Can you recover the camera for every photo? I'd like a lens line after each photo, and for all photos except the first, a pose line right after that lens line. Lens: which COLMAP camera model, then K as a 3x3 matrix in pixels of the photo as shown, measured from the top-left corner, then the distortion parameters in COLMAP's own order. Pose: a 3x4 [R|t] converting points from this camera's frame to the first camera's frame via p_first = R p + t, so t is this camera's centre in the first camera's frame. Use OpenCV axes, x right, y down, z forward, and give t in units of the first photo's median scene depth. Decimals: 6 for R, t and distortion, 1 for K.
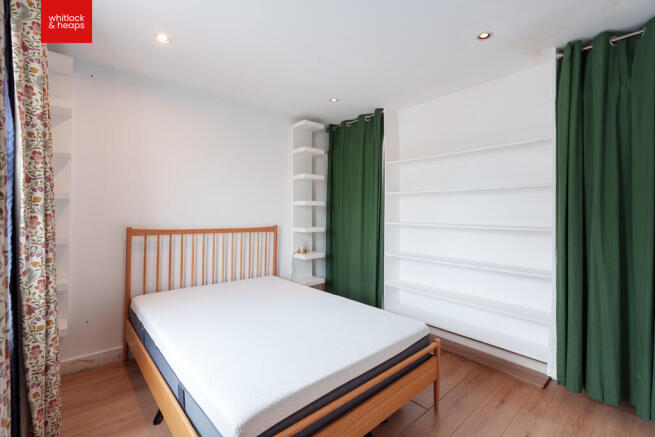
lens RADIAL K [[293.2, 0, 324.7], [0, 293.2, 205.3], [0, 0, 1]] dist [-0.000568, -0.000233]
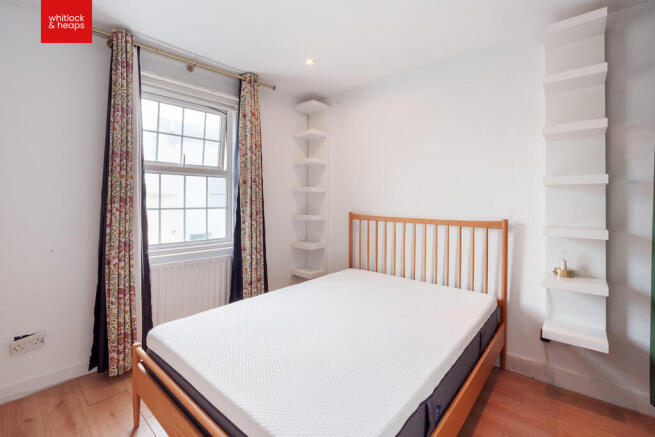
lens RADIAL K [[293.2, 0, 324.7], [0, 293.2, 205.3], [0, 0, 1]] dist [-0.000568, -0.000233]
pose [[0.105916, -0.005808, -0.994358, 0.565049], [0.018023, 0.999830, -0.003921, 0.046180], [0.994212, -0.017506, 0.106002, 0.748646]]
